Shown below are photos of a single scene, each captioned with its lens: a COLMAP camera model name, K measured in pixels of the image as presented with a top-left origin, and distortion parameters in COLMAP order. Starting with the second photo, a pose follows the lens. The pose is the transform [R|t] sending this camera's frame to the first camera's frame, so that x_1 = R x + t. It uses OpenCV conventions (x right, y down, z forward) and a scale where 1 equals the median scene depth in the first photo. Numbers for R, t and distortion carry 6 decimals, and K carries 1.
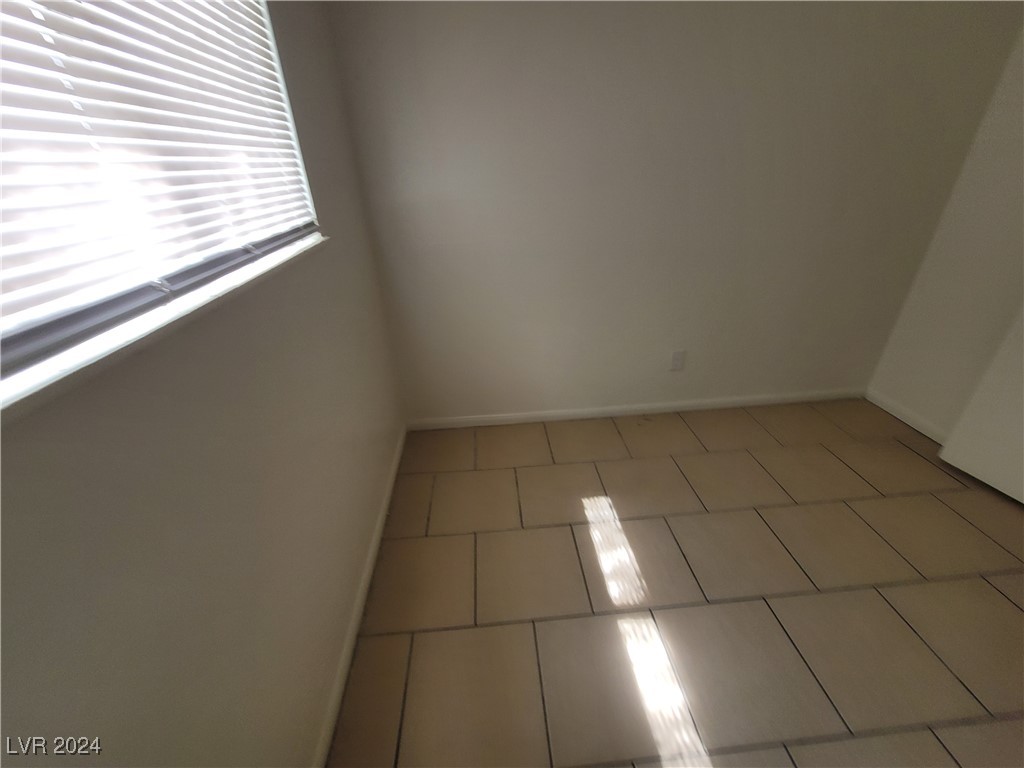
lens RADIAL K [[422.9, 0, 513.4], [0, 422.9, 377.4], [0, 0, 1]] dist [0.000769, 0.000931]
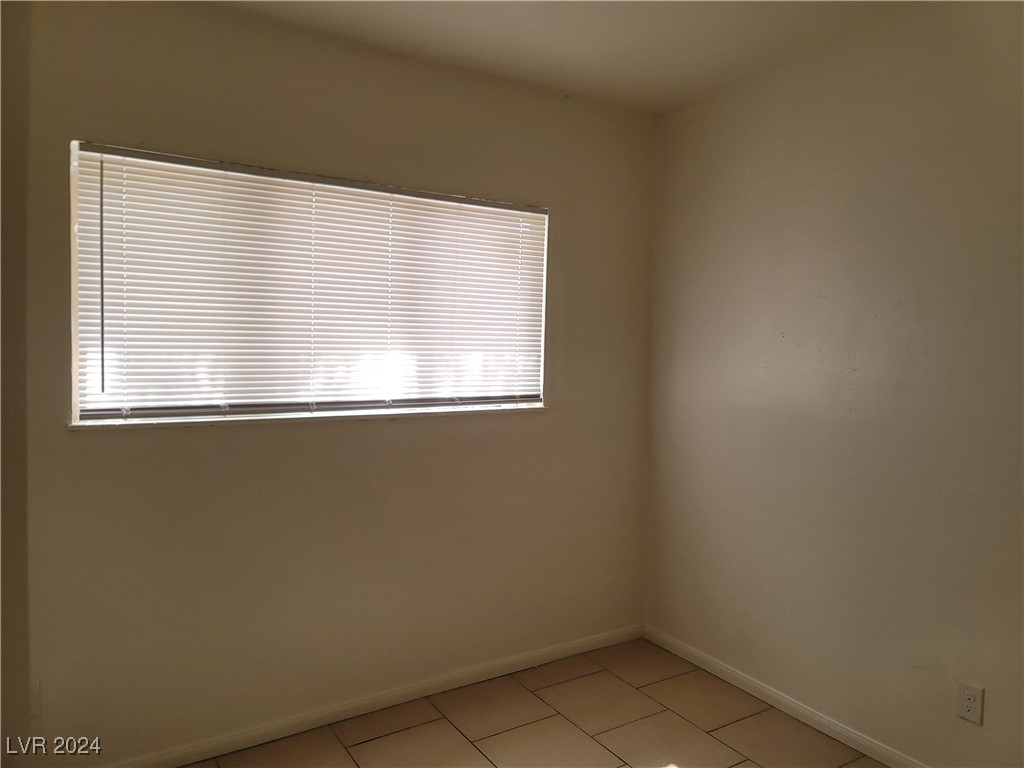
lens RADIAL K [[747.9, 0, 512.0], [0, 747.9, 384.0], [0, 0, 1]] dist [0.004663, 0.001401]
pose [[0.489175, 0.135492, -0.861597, 1.724722], [-0.449350, 0.885816, -0.115819, -0.064371], [0.747524, 0.443814, 0.494203, -0.364744]]
